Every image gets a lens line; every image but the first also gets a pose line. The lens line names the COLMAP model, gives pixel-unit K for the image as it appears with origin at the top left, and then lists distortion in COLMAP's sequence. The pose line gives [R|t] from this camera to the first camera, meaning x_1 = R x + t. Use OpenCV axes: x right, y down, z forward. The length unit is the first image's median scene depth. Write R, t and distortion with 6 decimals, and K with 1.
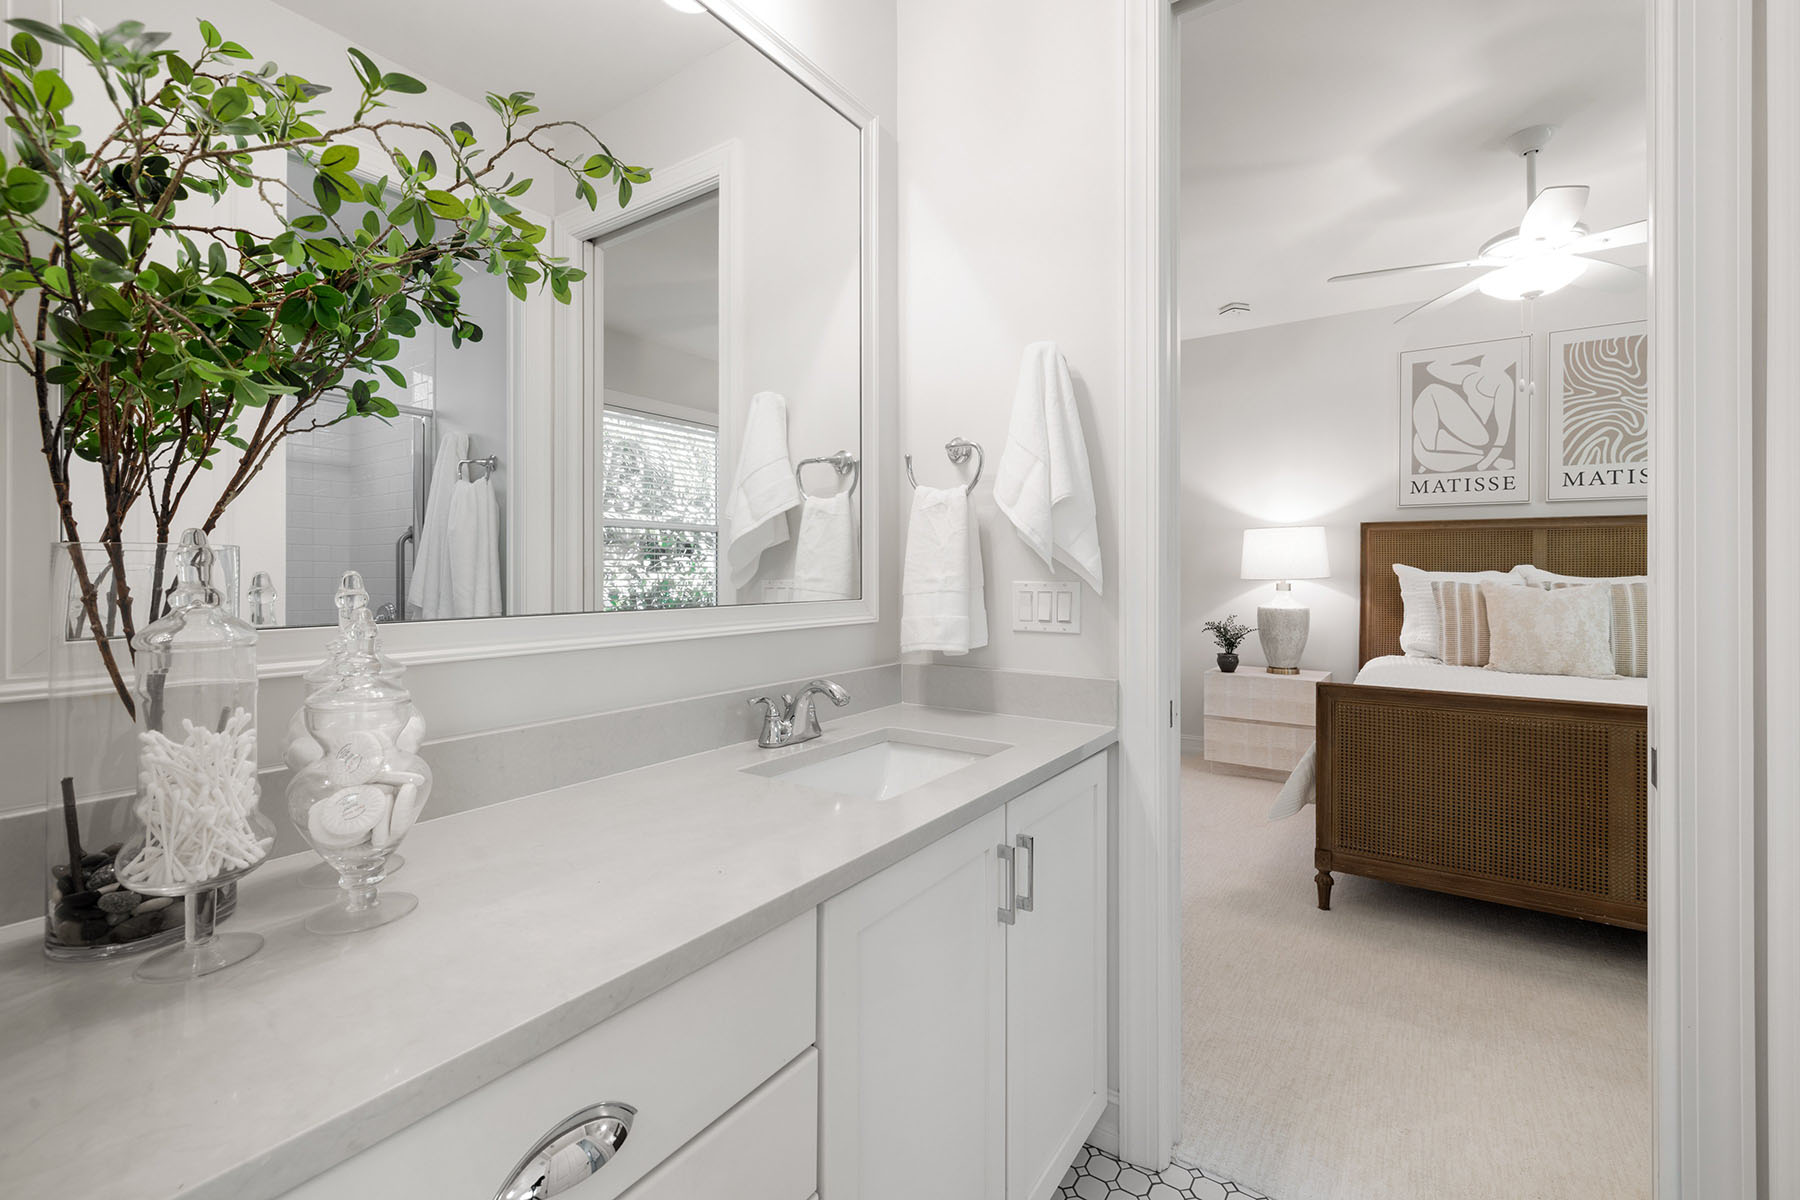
lens RADIAL K [[761.2, 0, 902.0], [0, 761.2, 576.7], [0, 0, 1]] dist [-0.000359, -0.000003]
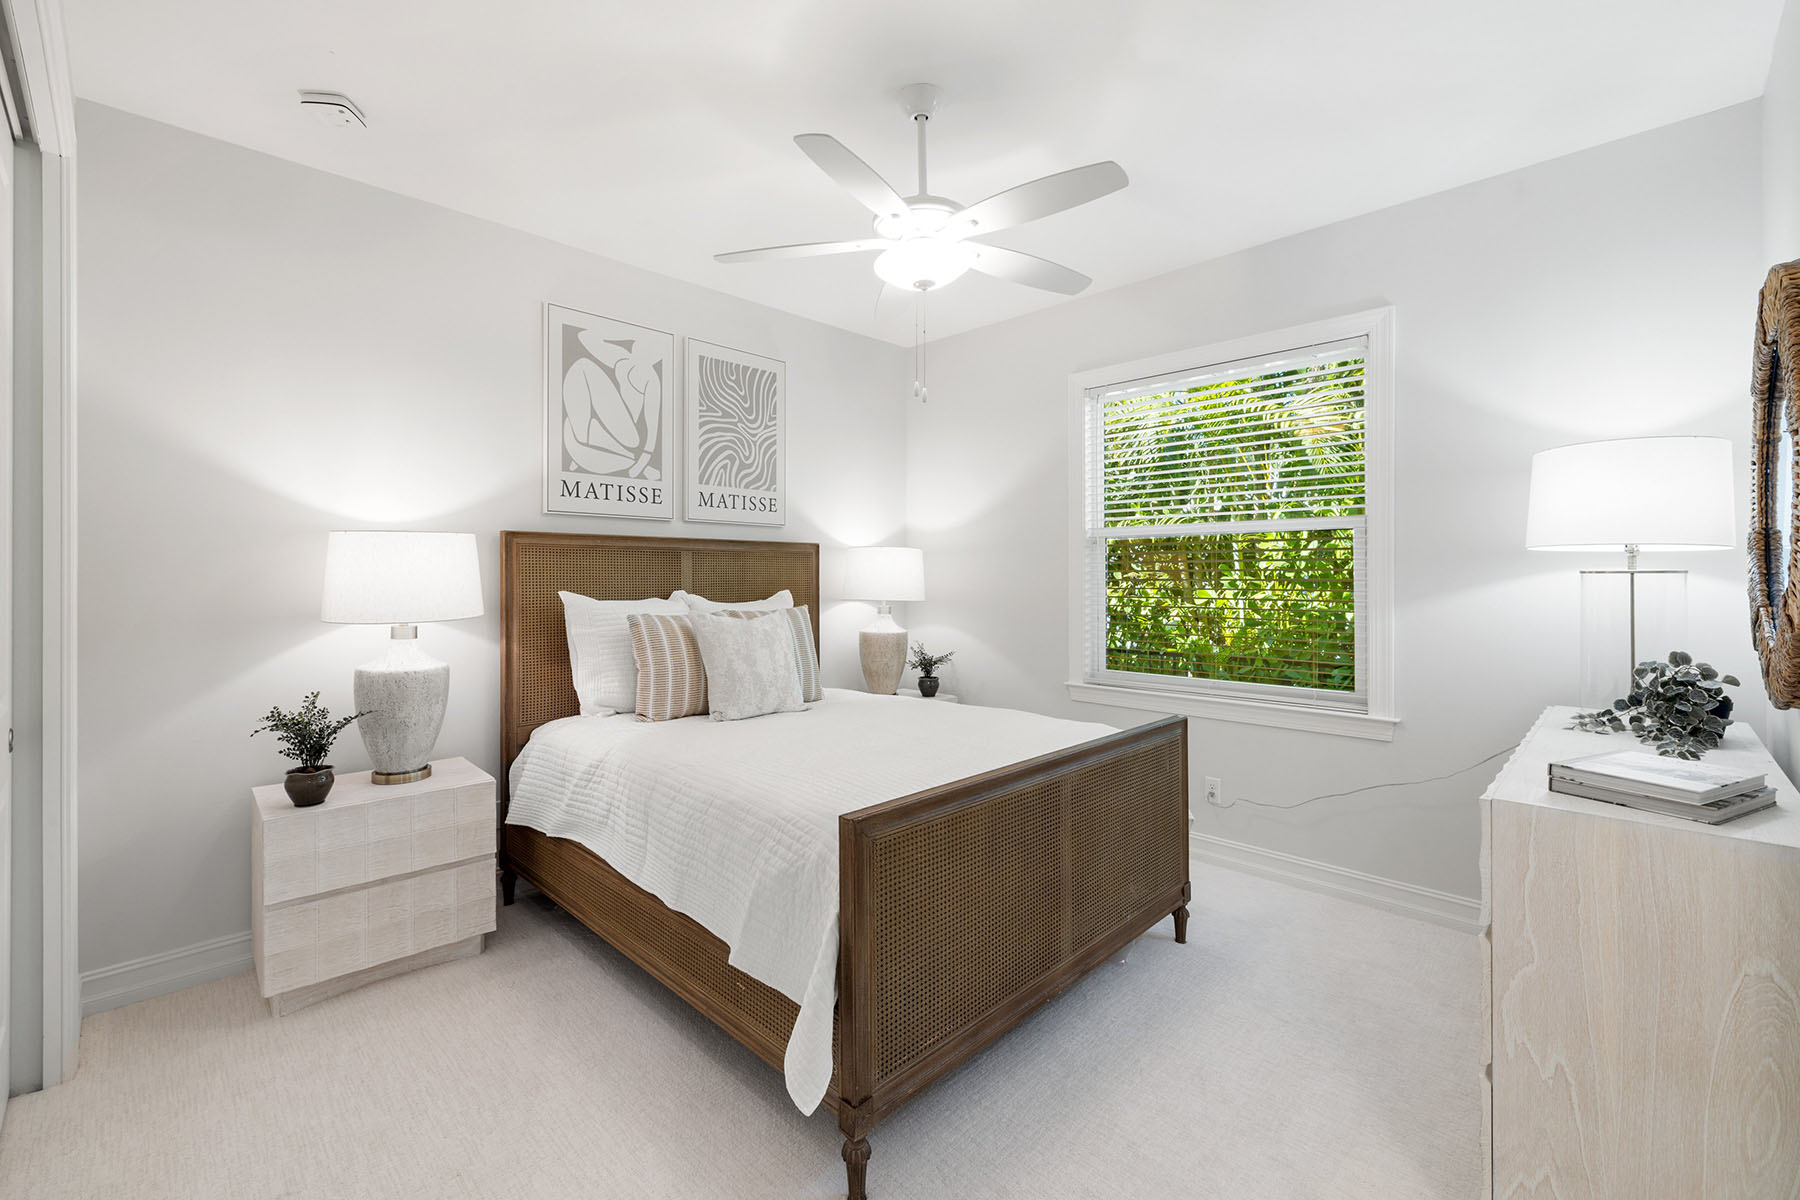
lens RADIAL K [[761.2, 0, 902.0], [0, 761.2, 576.7], [0, 0, 1]] dist [-0.000359, -0.000003]
pose [[0.190551, -0.000522, 0.981677, -0.003515], [0.009741, 0.999952, -0.001359, -0.026694], [-0.981629, 0.009822, 0.190547, 0.550831]]
